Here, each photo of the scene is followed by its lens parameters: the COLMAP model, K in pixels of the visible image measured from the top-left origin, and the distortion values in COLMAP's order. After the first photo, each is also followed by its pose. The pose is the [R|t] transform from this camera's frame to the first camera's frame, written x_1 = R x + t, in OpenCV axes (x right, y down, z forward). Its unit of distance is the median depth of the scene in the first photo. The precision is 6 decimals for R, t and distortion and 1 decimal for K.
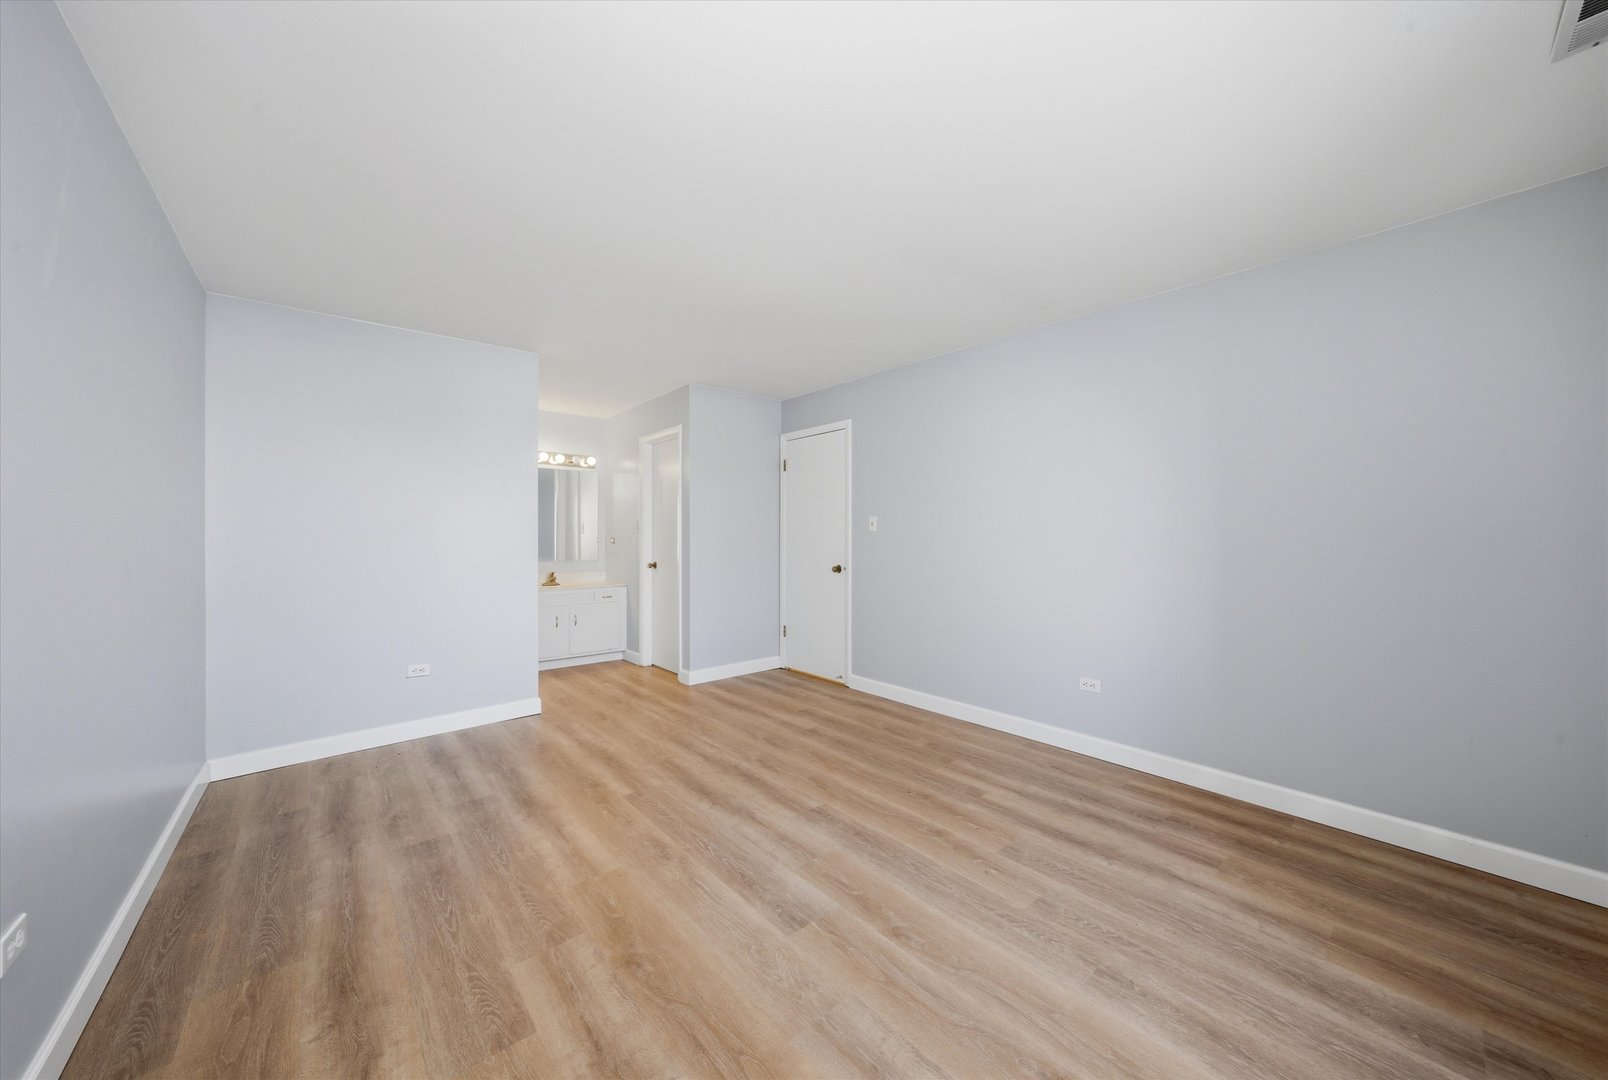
lens RADIAL K [[569.6, 0, 804.0], [0, 569.6, 540.0], [0, 0, 1]] dist [-0.000816, 0.000000]
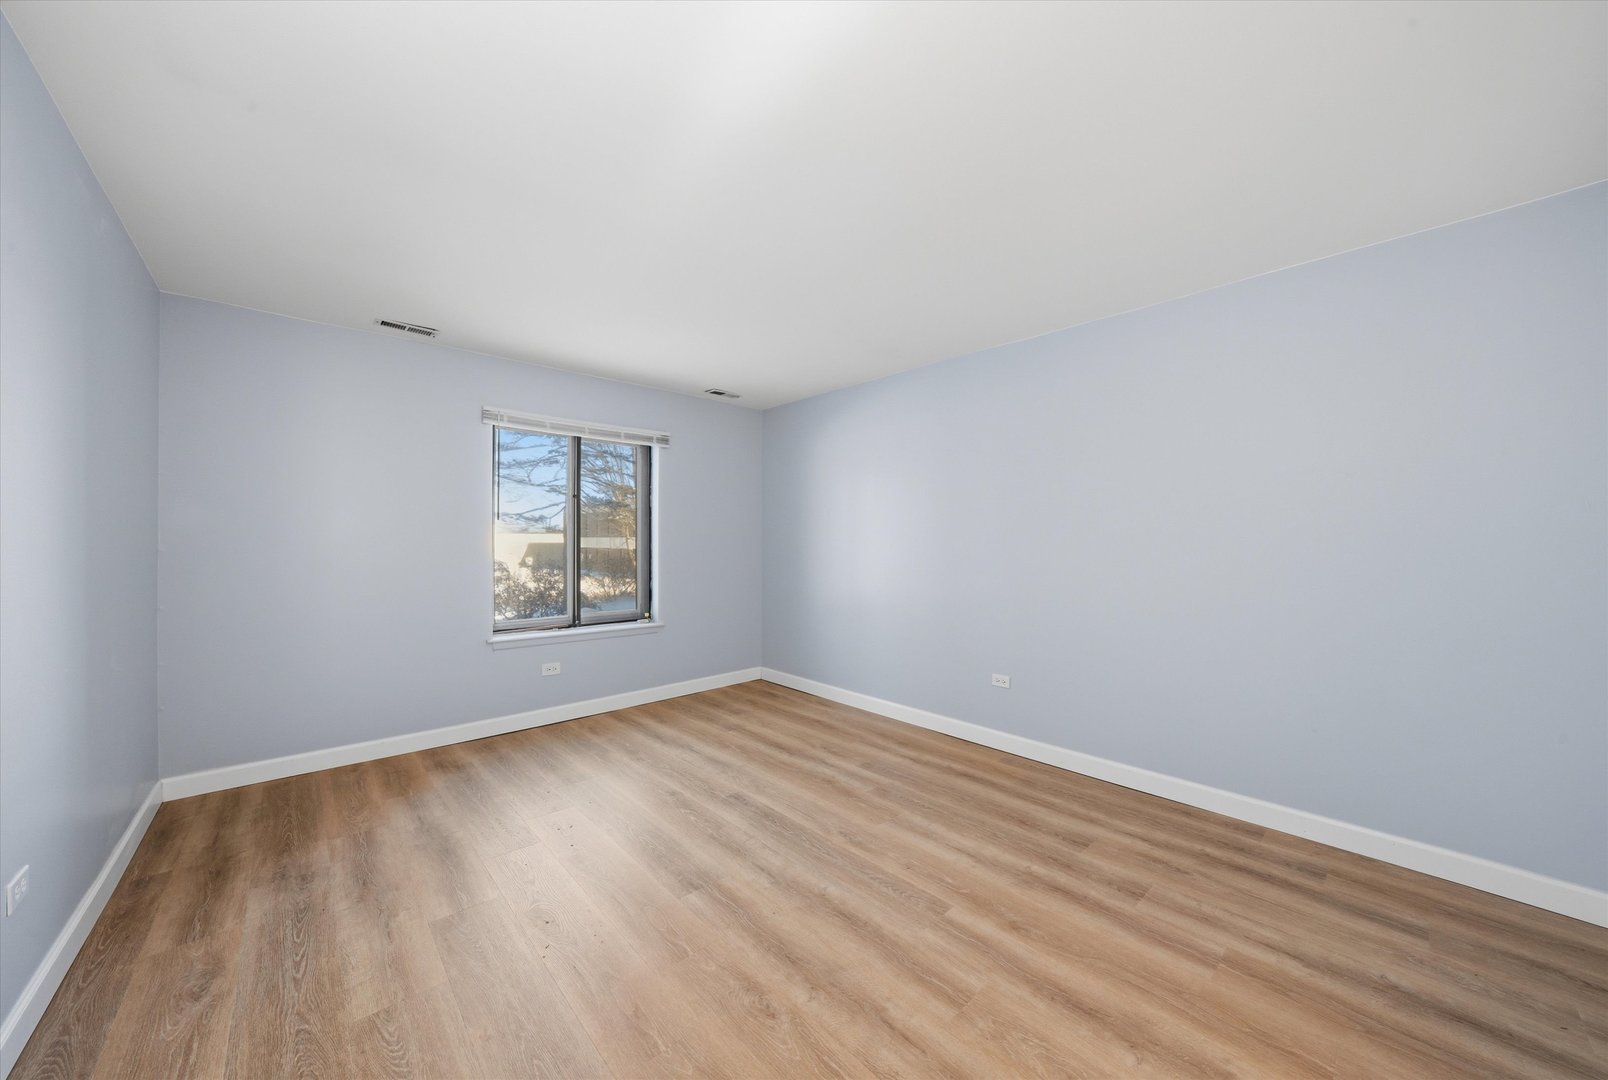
lens RADIAL K [[569.6, 0, 804.0], [0, 569.6, 540.0], [0, 0, 1]] dist [-0.000816, 0.000000]
pose [[-0.999640, 0.000507, -0.026823, -0.127343], [0.000574, 0.999997, -0.002480, -0.018635], [0.026822, -0.002495, -0.999637, 2.018153]]
